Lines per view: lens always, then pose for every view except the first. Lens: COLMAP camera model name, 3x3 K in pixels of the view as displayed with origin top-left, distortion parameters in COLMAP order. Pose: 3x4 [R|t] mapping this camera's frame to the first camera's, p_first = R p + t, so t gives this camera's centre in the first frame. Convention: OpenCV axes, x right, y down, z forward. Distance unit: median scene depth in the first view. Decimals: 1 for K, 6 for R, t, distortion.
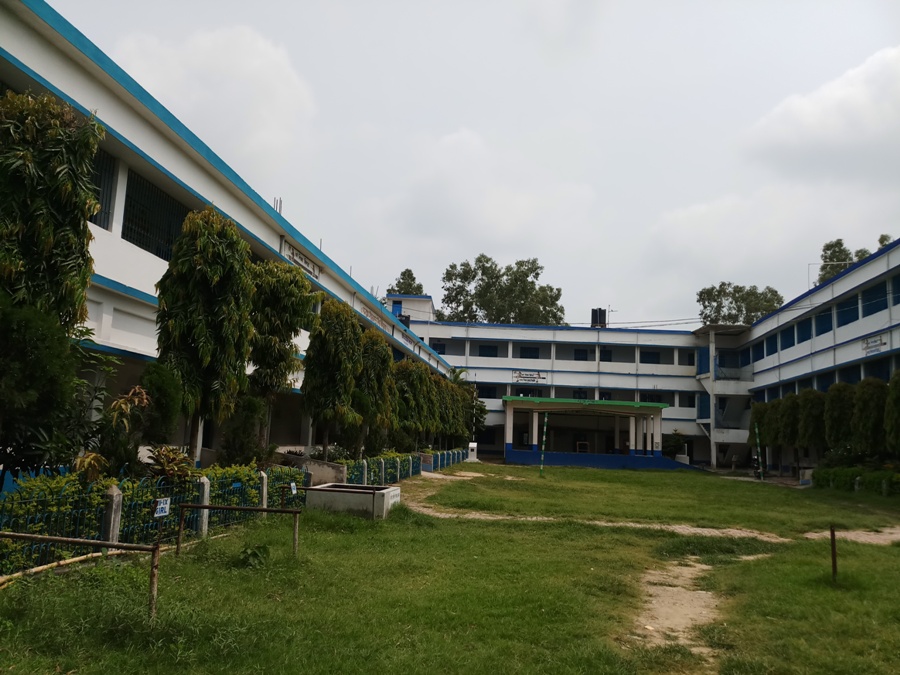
lens RADIAL K [[758.4, 0, 441.9], [0, 758.4, 333.6], [0, 0, 1]] dist [0.009099, -0.014323]
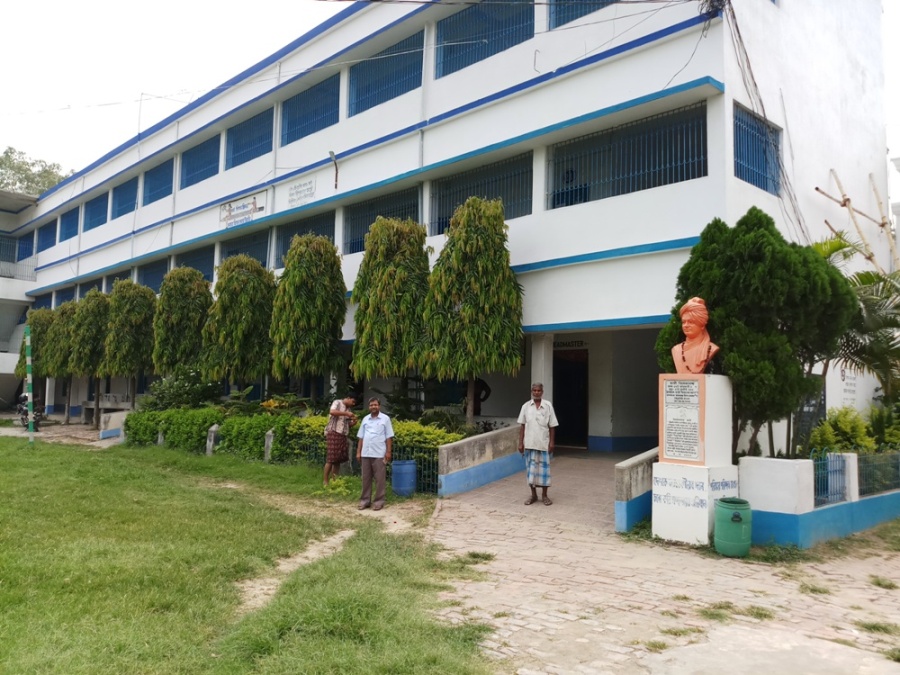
lens RADIAL K [[758.4, 0, 452.1], [0, 758.4, 339.0], [0, 0, 1]] dist [0.009099, -0.014323]
pose [[0.630832, 0.040062, 0.774884, 0.147653], [-0.107985, 0.993481, 0.036547, 0.056908], [-0.768368, -0.106731, 0.631046, 0.341946]]
